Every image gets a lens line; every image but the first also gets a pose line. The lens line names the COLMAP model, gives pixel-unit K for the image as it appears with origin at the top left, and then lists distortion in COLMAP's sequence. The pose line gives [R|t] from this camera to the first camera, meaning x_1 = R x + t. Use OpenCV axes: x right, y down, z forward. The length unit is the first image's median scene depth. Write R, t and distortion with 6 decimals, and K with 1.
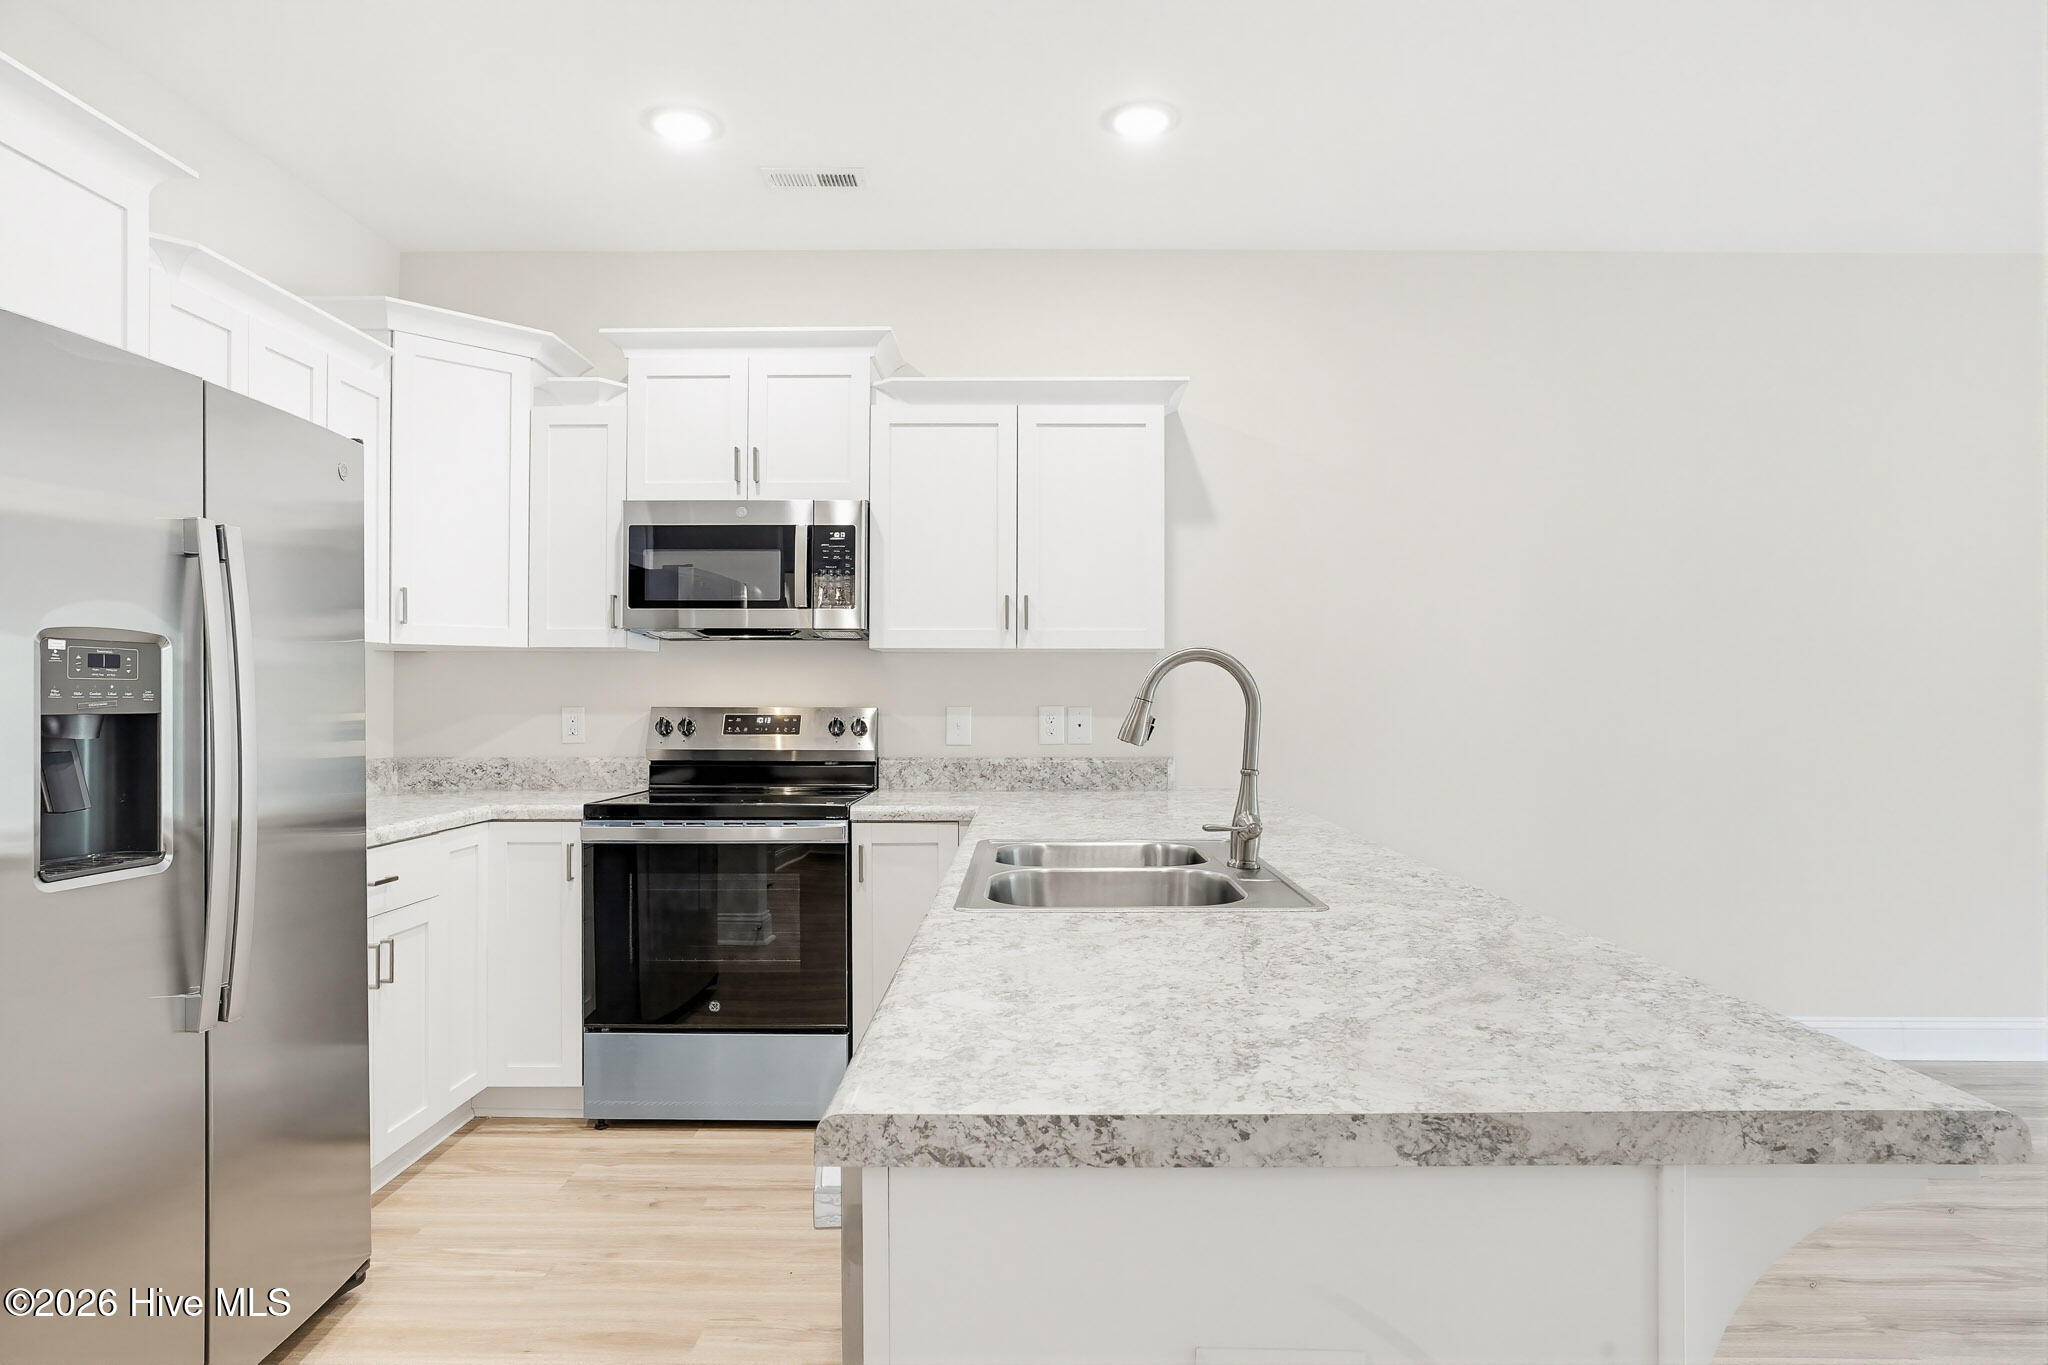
lens RADIAL K [[1173.0, 0, 1034.0], [0, 1173.0, 690.0], [0, 0, 1]] dist [-0.035858, 0.027620]
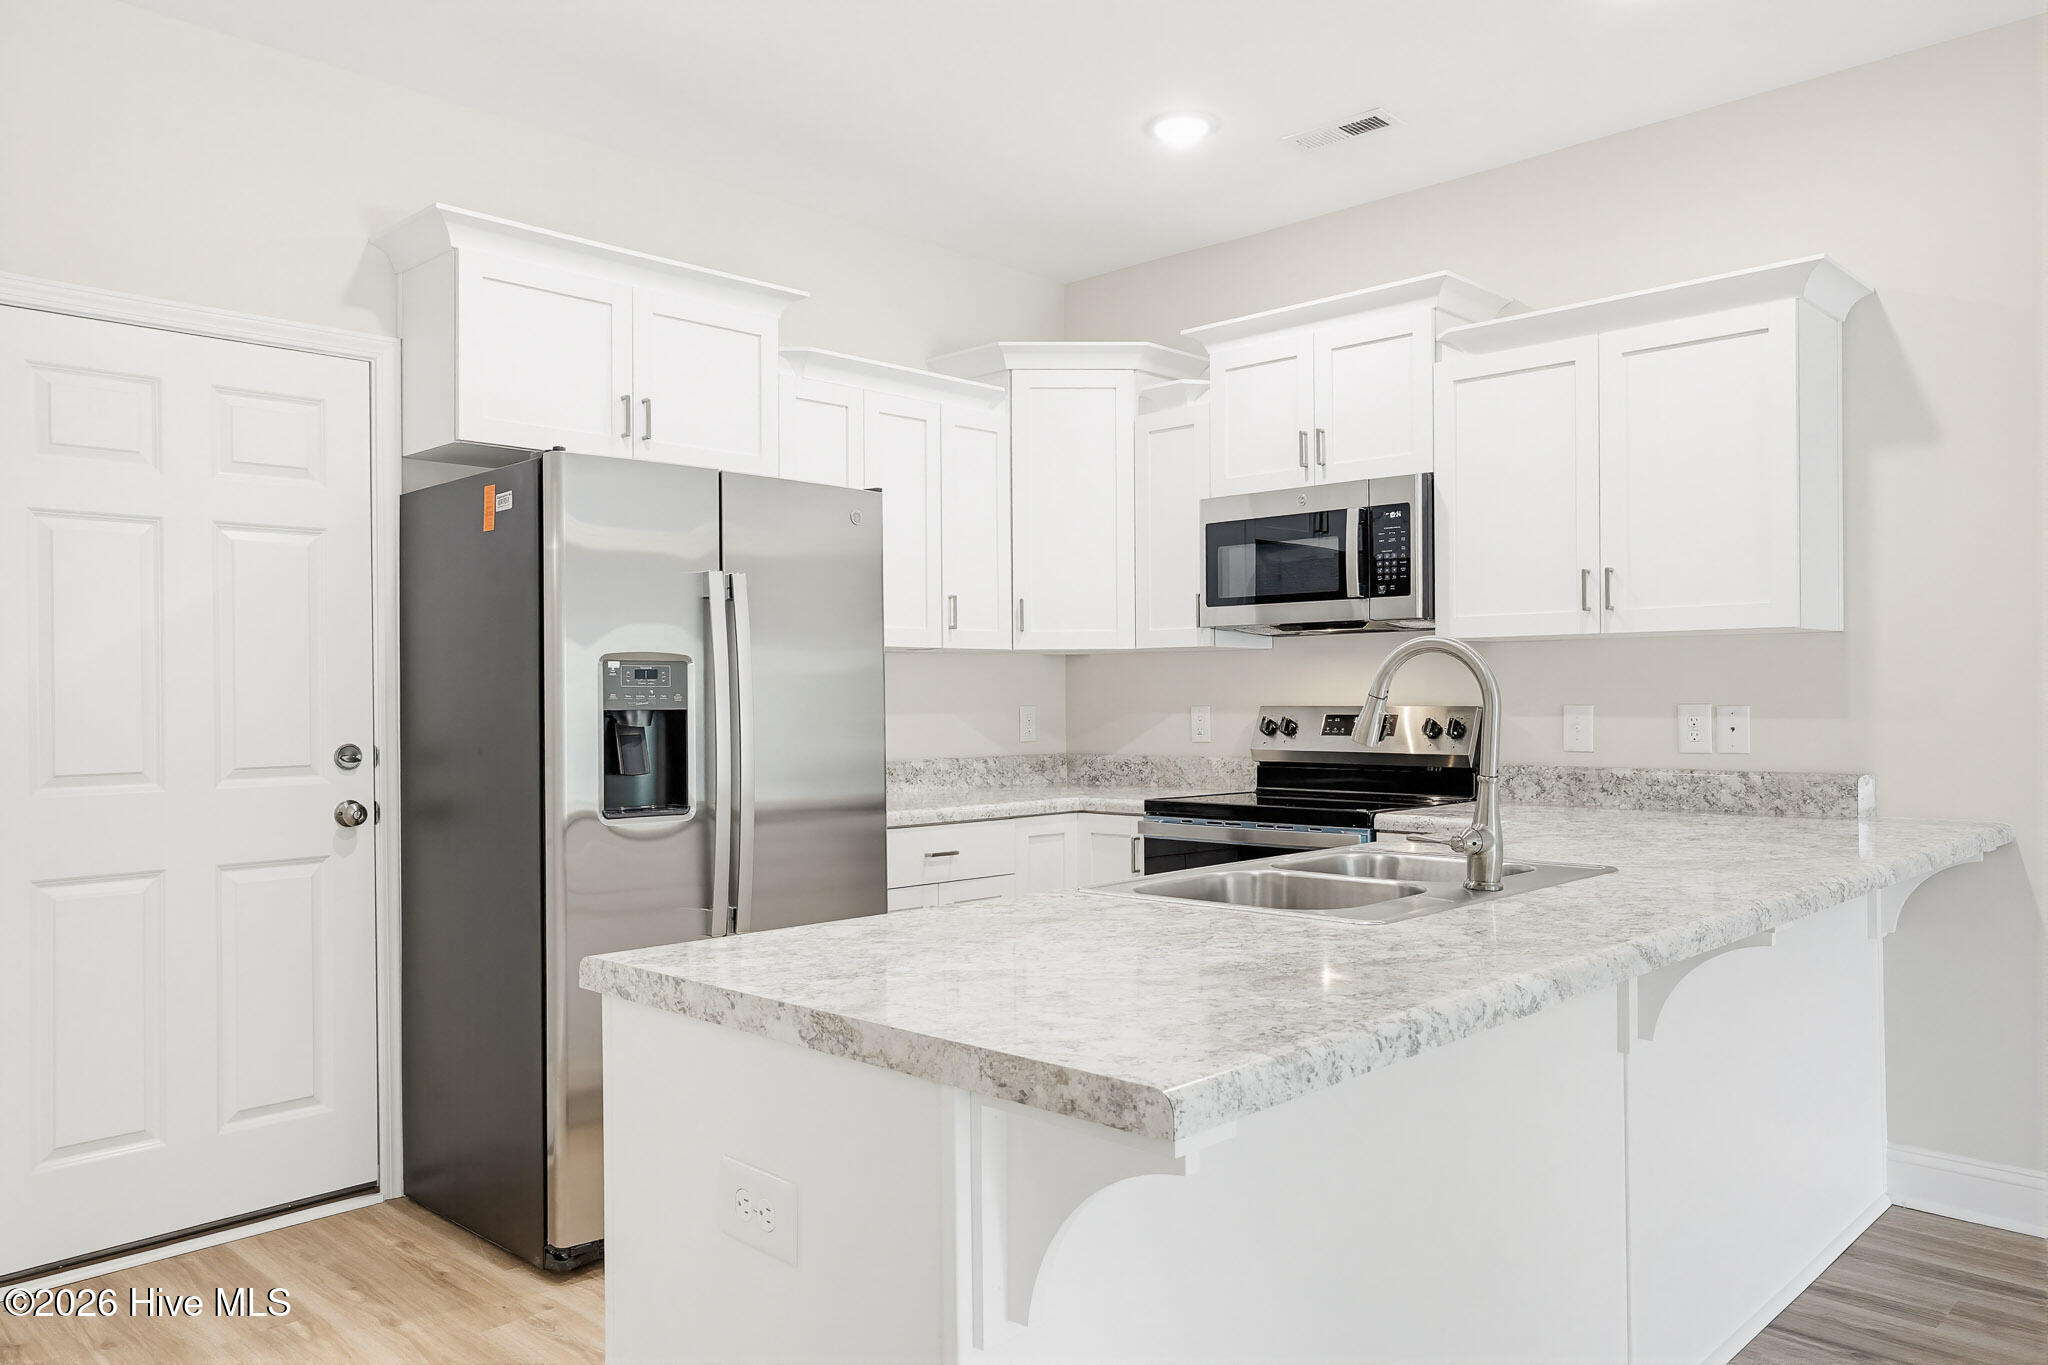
lens RADIAL K [[1454.7, 0, 1021.6], [0, 1454.7, 695.0], [0, 0, 1]] dist [-0.001652, -0.002688]
pose [[0.717210, -0.007131, -0.696821, 0.411122], [0.010722, 0.999942, 0.000803, 0.002504], [0.696775, -0.008047, 0.717245, -0.002825]]
